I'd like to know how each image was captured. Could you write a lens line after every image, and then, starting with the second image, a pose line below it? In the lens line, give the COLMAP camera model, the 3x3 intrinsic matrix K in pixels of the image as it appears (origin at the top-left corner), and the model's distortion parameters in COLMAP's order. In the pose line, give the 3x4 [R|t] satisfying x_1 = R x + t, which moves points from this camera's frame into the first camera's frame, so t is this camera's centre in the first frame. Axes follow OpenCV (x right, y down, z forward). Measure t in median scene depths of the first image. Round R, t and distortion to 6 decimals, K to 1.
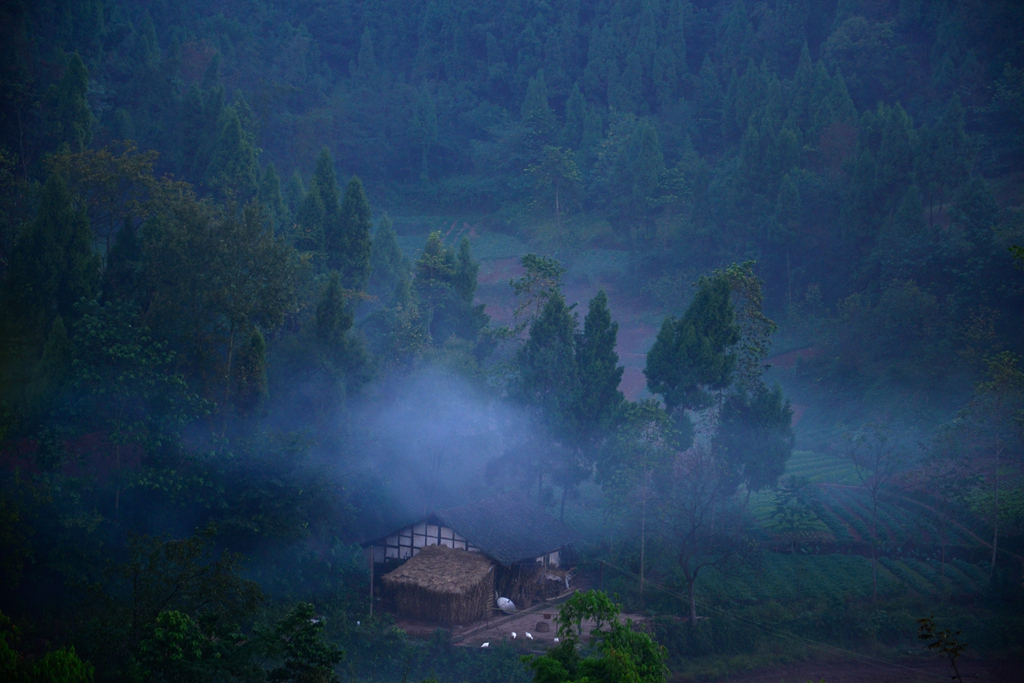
lens RADIAL K [[1965.3, 0, 516.2], [0, 1965.3, 341.6], [0, 0, 1]] dist [0.113922, 0.000000]
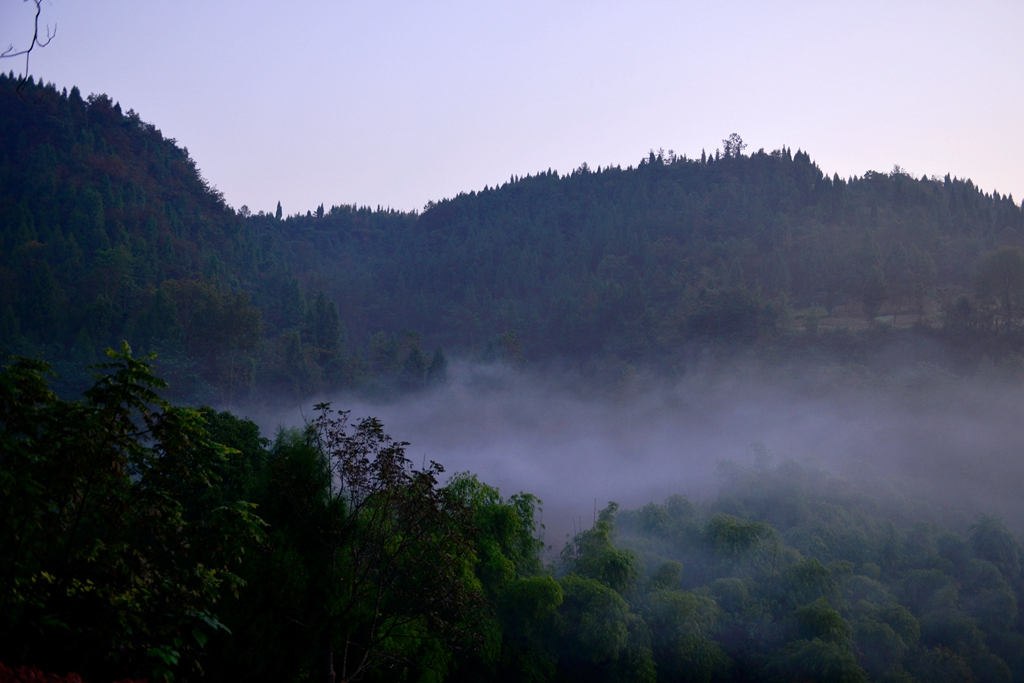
lens RADIAL K [[840.2, 0, 509.4], [0, 840.2, 341.1], [0, 0, 1]] dist [-0.006396, -0.011597]
pose [[0.999414, -0.026568, -0.021568, 0.124258], [0.023758, 0.992313, -0.121448, 0.071594], [0.024629, 0.120865, 0.992363, 0.118726]]
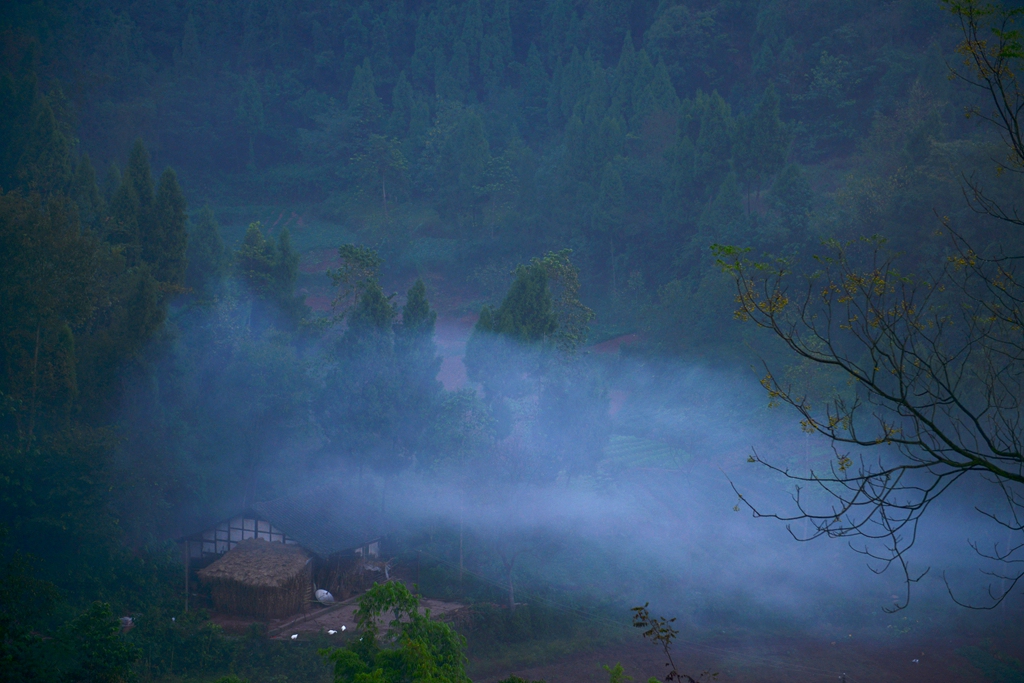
lens RADIAL K [[1965.3, 0, 518.3], [0, 1965.3, 347.9], [0, 0, 1]] dist [0.113922, 0.000000]
pose [[0.996737, -0.014883, 0.079331, 0.012669], [0.014110, 0.999847, 0.010299, -0.001117], [-0.079473, -0.009146, 0.996795, -0.001980]]
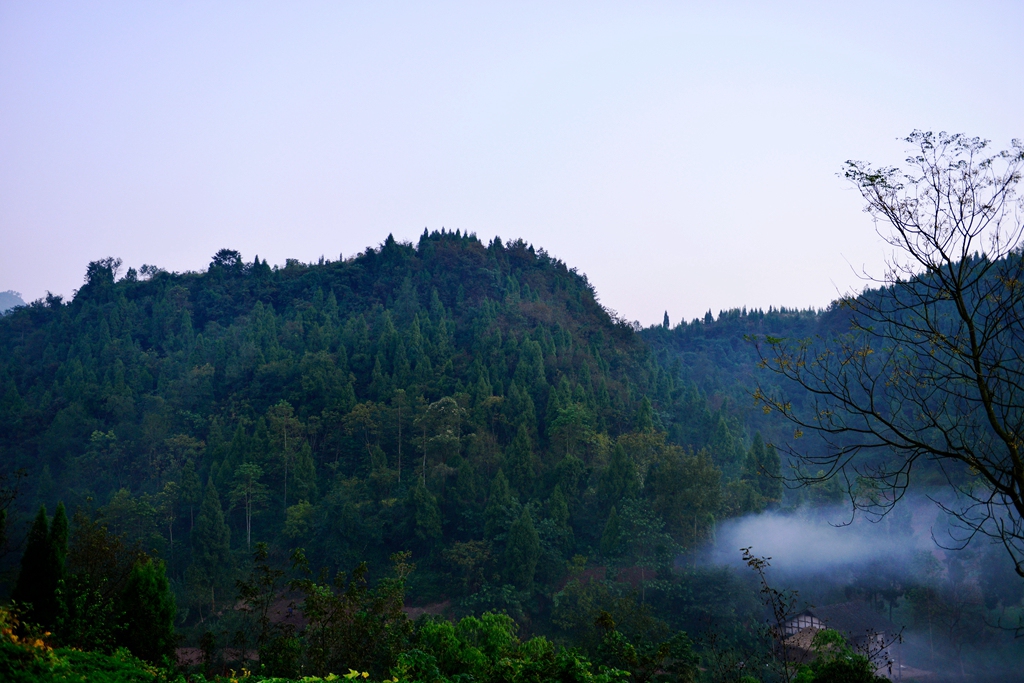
lens RADIAL K [[905.0, 0, 510.6], [0, 905.0, 339.8], [0, 0, 1]] dist [0.005678, 0.002163]
pose [[0.905431, -0.094766, -0.413779, 0.072278], [-0.002773, 0.973421, -0.229005, 0.028034], [0.424483, 0.208495, 0.881104, 0.028730]]
